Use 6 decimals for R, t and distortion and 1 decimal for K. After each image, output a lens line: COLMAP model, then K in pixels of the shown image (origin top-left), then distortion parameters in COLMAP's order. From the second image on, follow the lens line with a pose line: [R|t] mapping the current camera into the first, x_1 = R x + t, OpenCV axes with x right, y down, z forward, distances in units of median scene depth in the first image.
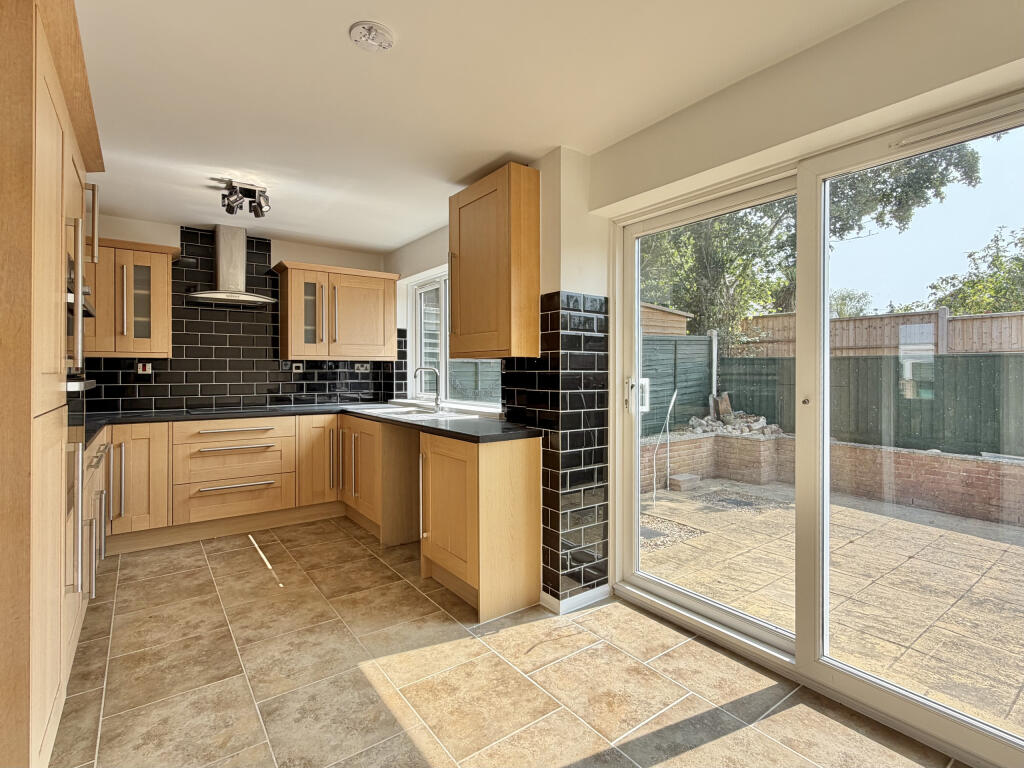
lens RADIAL K [[478.2, 0, 507.2], [0, 478.2, 374.7], [0, 0, 1]] dist [0.000633, -0.000539]
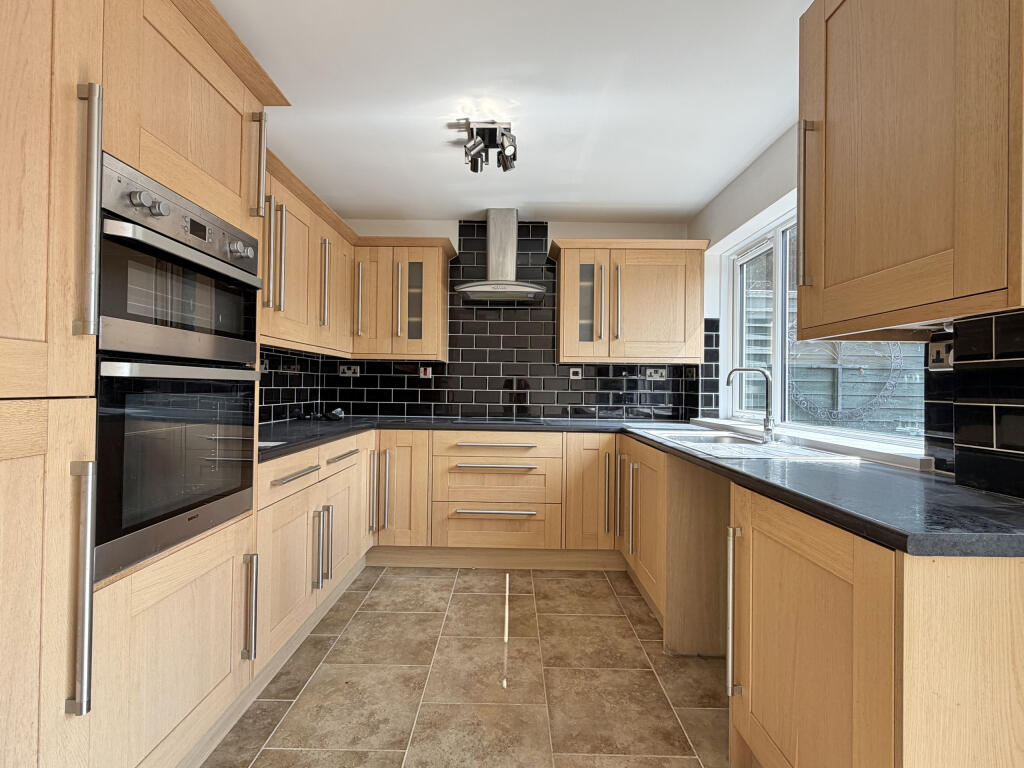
lens RADIAL K [[478.2, 0, 504.6], [0, 478.2, 383.5], [0, 0, 1]] dist [0.000633, -0.000539]
pose [[0.798005, 0.007365, -0.602606, -0.050137], [-0.017255, 0.999795, -0.010632, 0.016914], [0.602403, 0.018882, 0.797968, 0.332904]]
